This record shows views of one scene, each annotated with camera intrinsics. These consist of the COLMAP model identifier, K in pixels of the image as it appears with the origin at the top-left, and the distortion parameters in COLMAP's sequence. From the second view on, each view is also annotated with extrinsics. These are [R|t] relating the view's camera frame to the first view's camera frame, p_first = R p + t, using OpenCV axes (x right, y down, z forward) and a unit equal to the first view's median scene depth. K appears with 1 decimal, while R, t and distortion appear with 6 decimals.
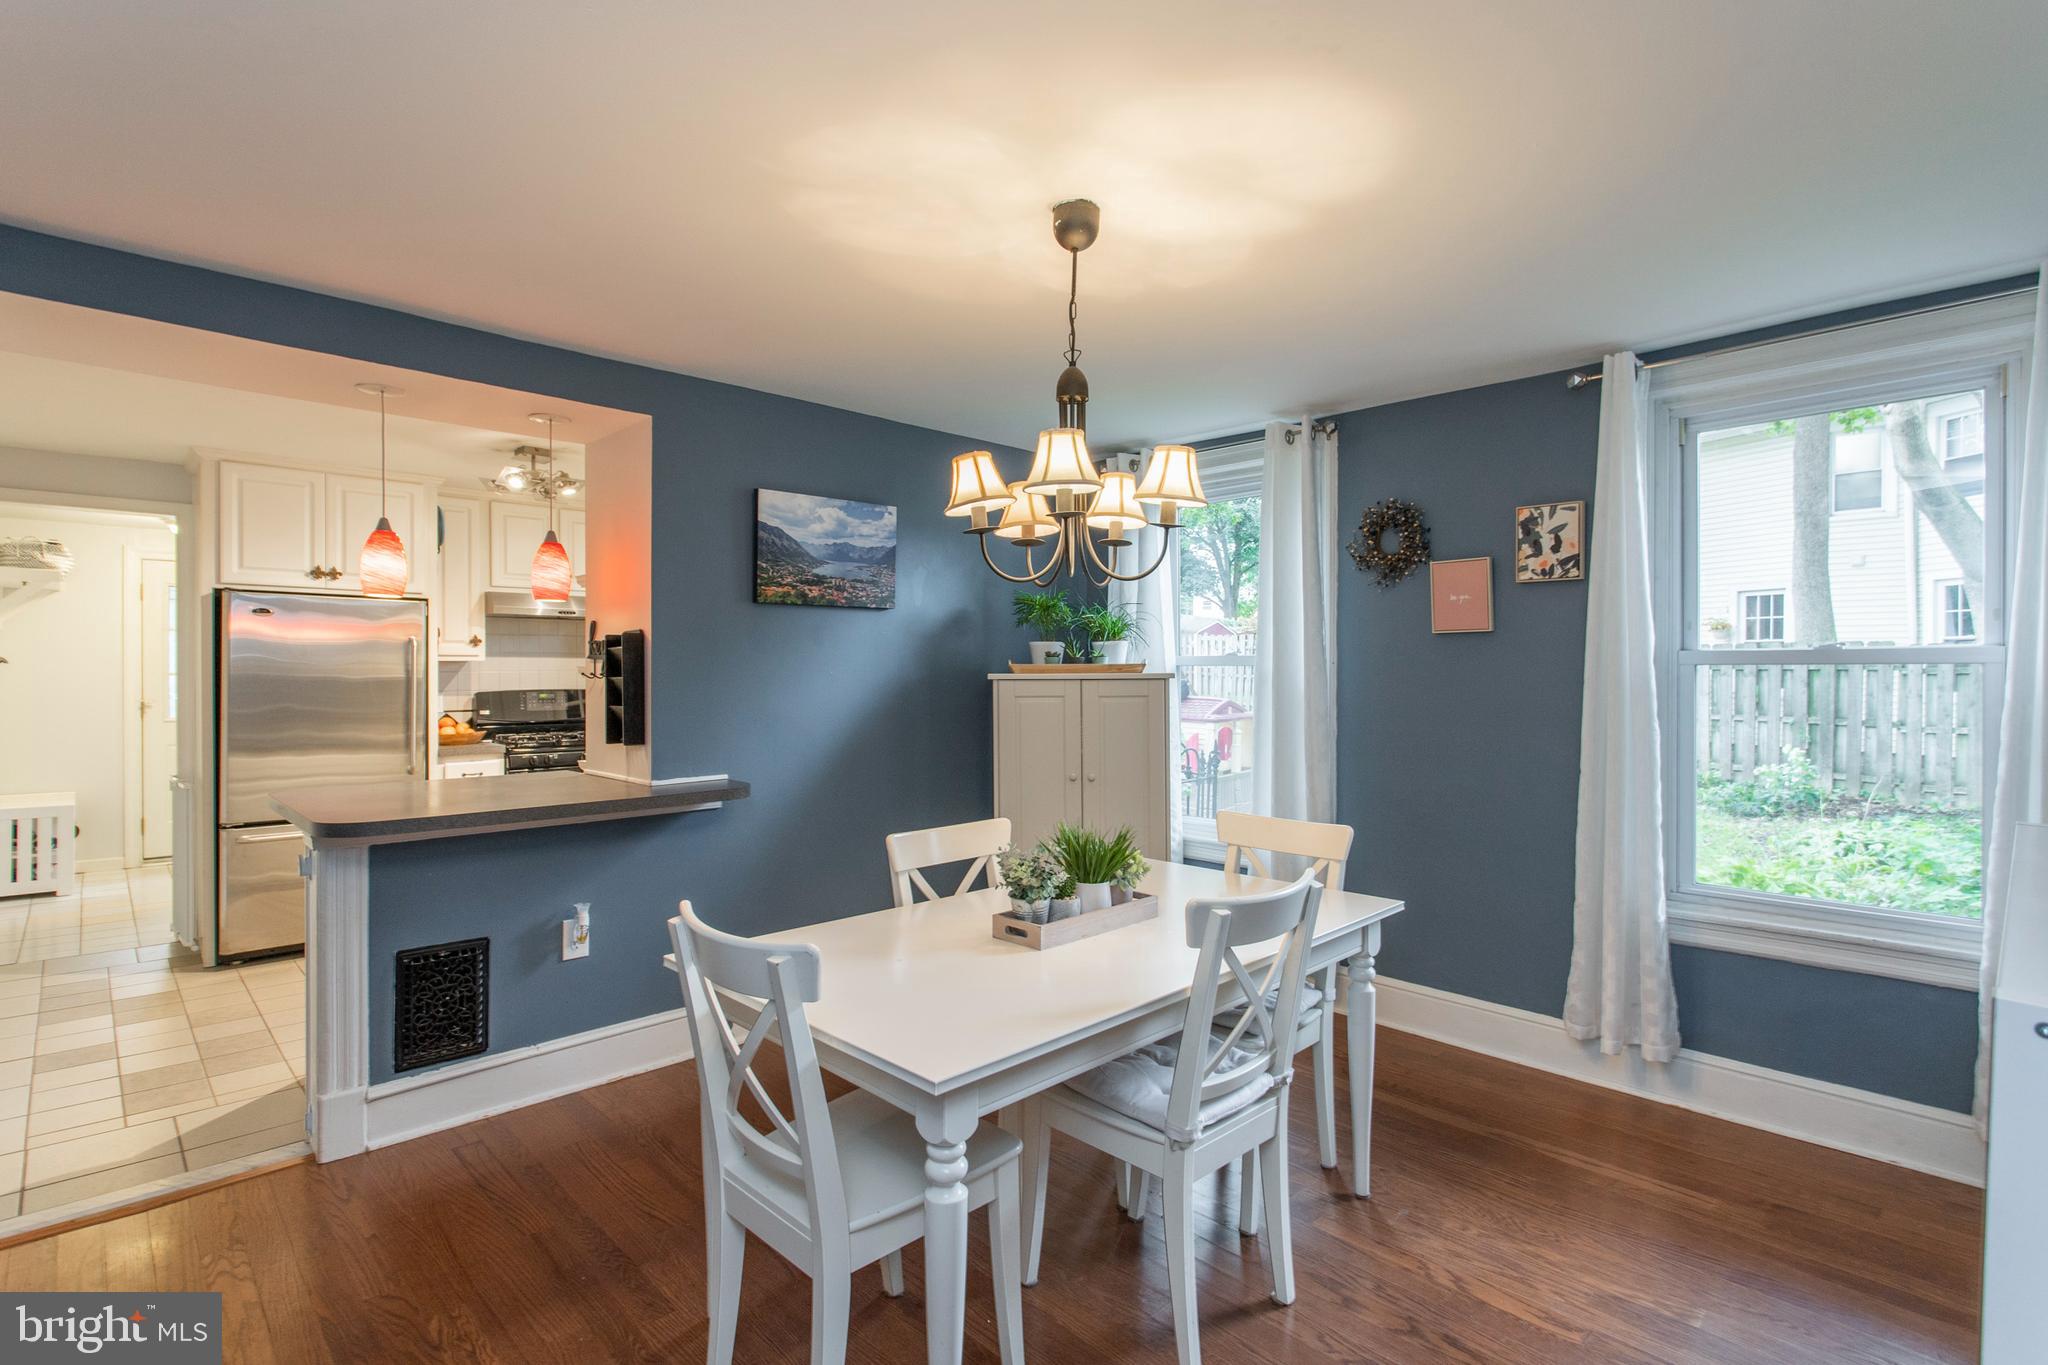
lens RADIAL K [[986.6, 0, 1021.4], [0, 986.6, 674.1], [0, 0, 1]] dist [-0.003427, 0.001676]
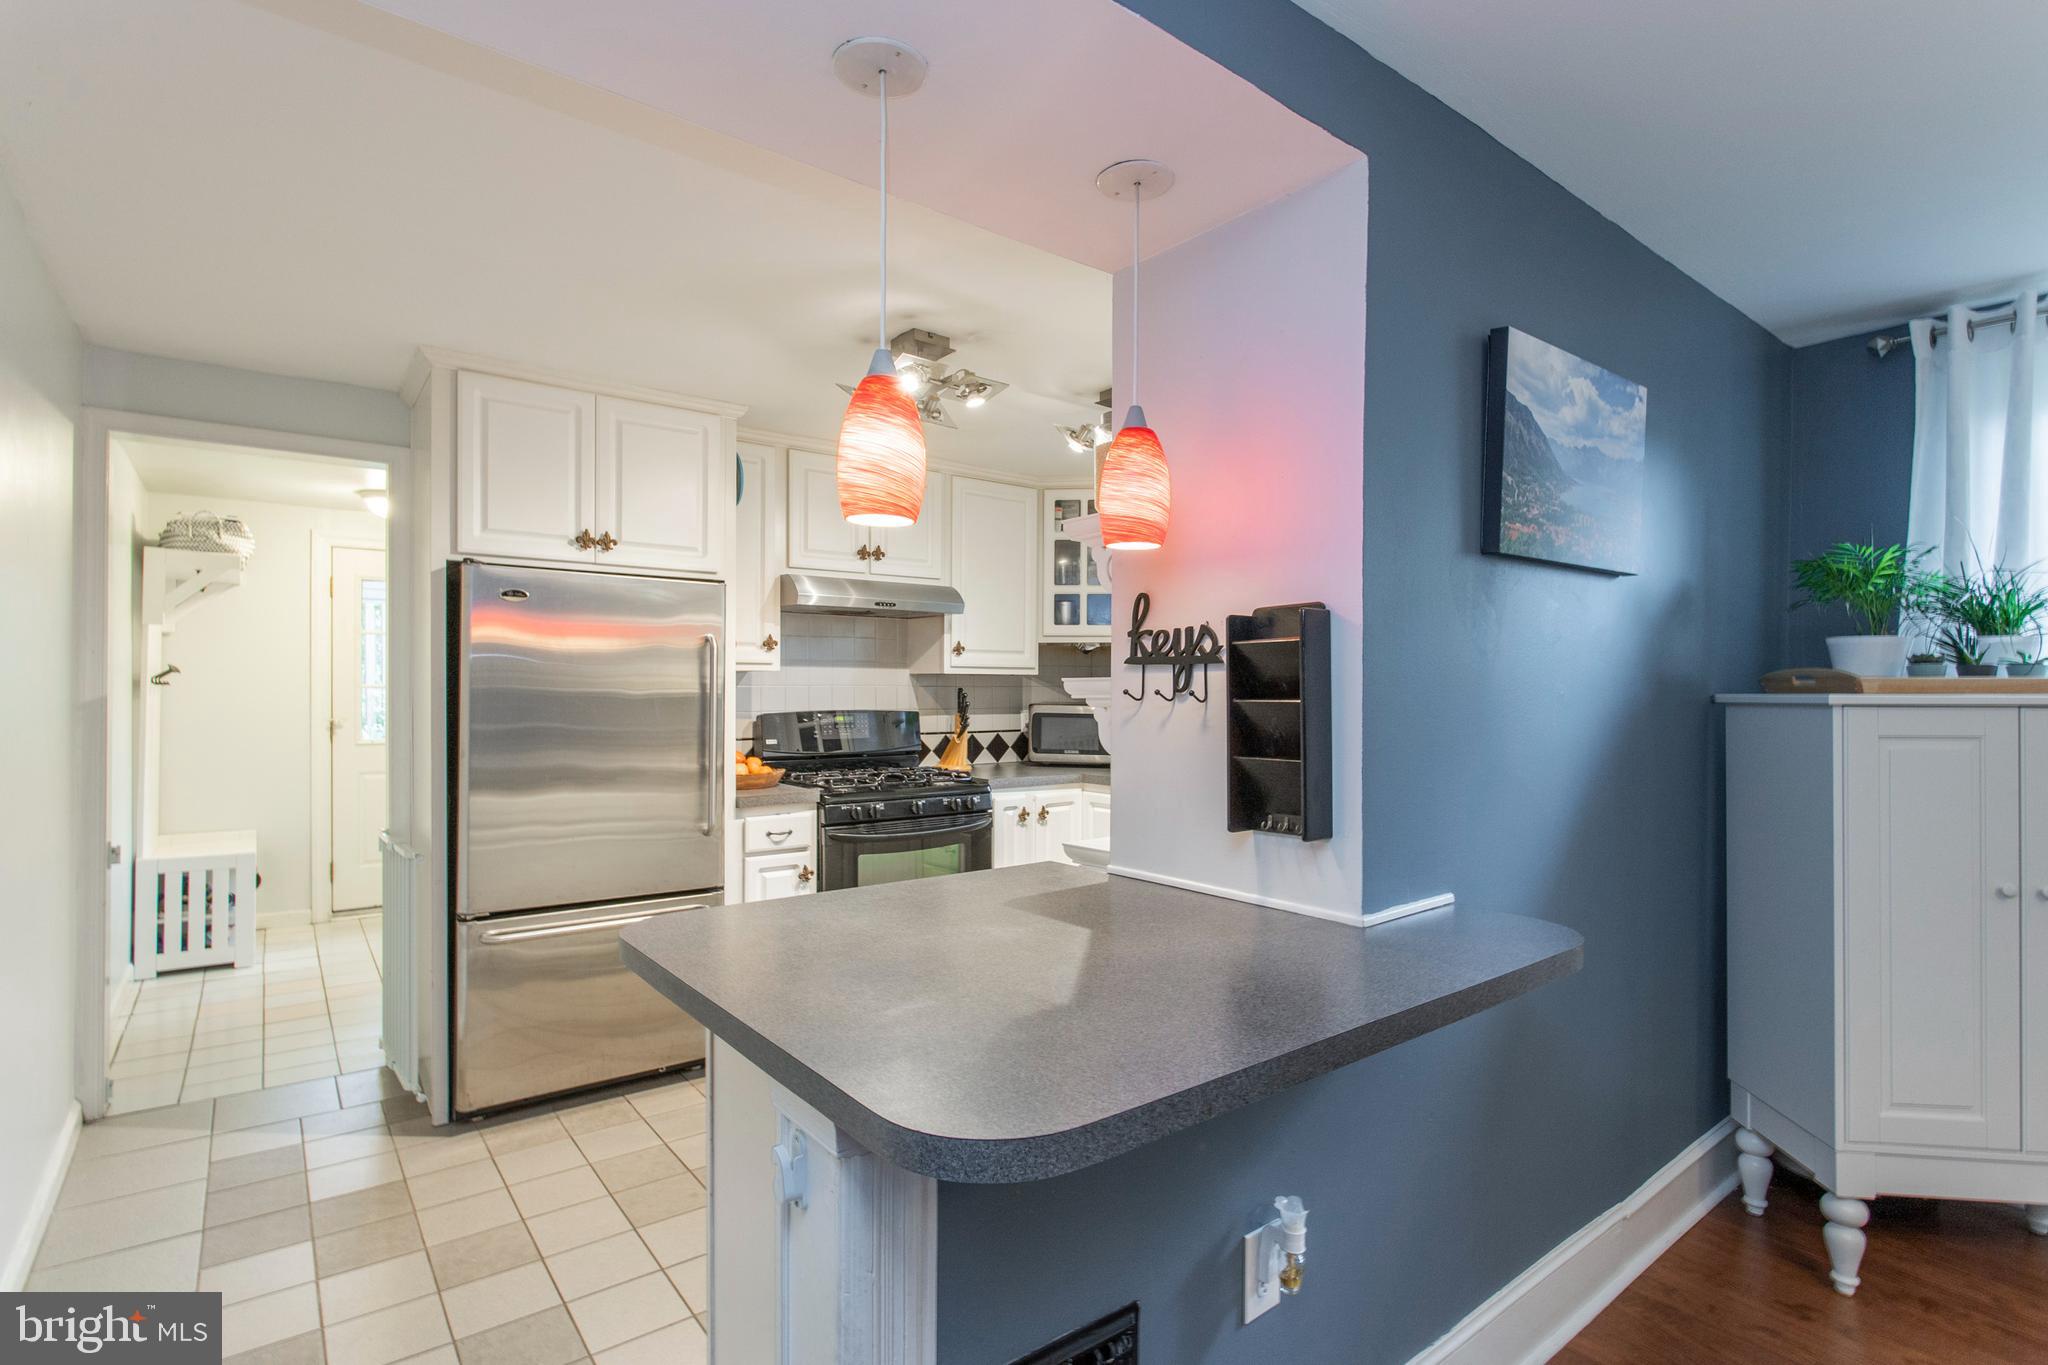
lens RADIAL K [[986.6, 0, 1034.9], [0, 986.6, 687.9], [0, 0, 1]] dist [-0.003427, 0.001676]
pose [[0.995400, 0.003381, -0.095749, -0.357782], [-0.003419, 0.999994, -0.000232, -0.001738], [0.095747, 0.000558, 0.995406, 0.370779]]
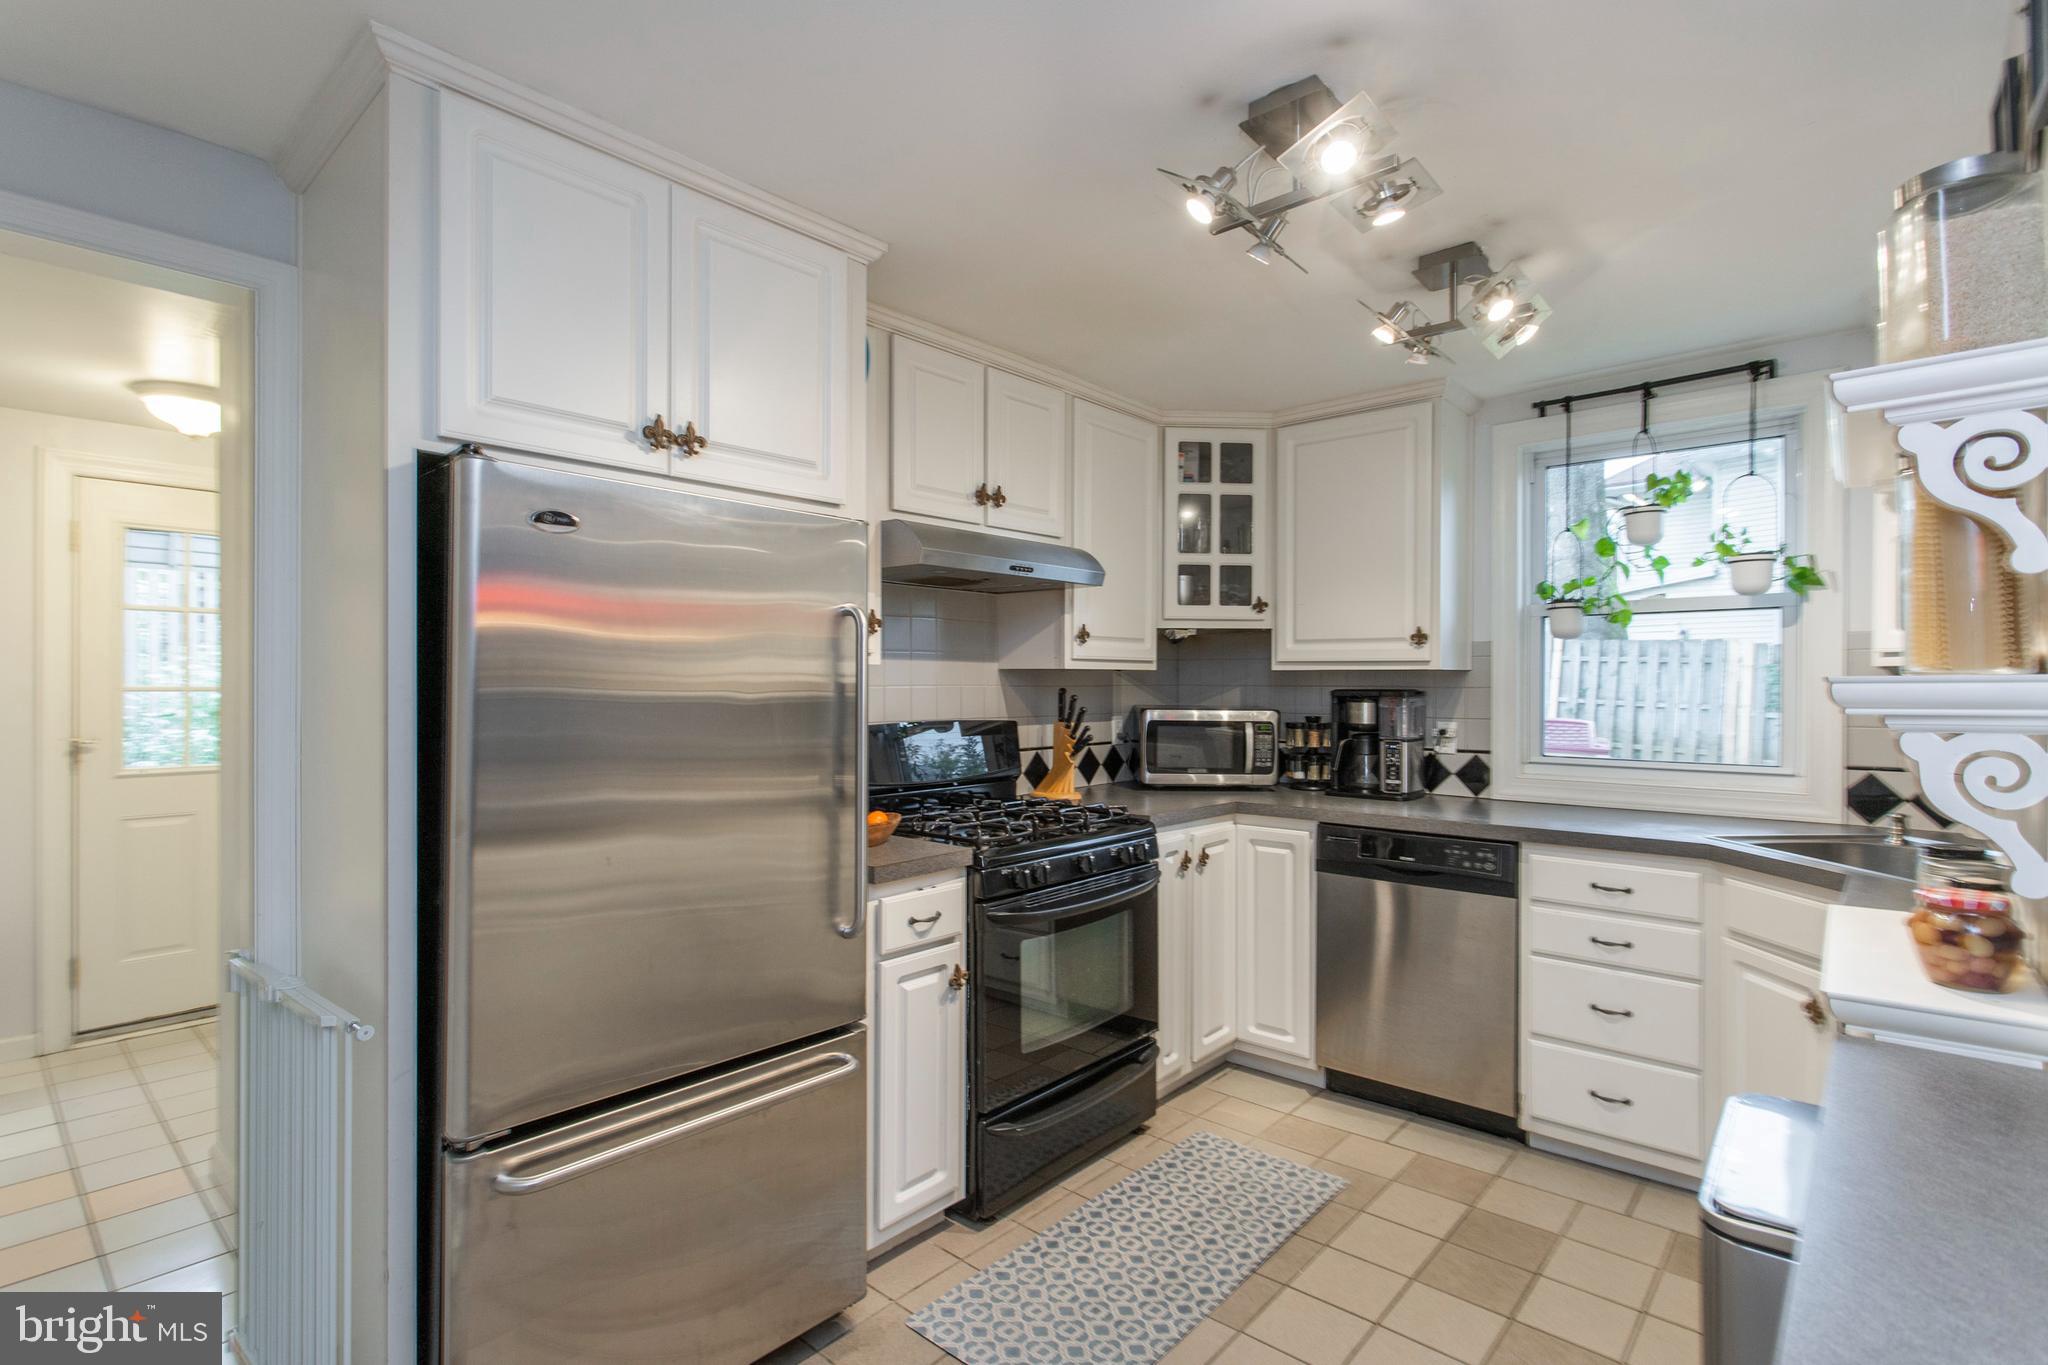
lens RADIAL K [[986.6, 0, 1028.8], [0, 986.6, 677.0], [0, 0, 1]] dist [-0.003427, 0.001676]
pose [[0.996395, 0.002083, 0.084810, -0.634187], [-0.001617, 0.999983, -0.005561, -0.005982], [-0.084820, 0.005404, 0.996382, 0.635923]]
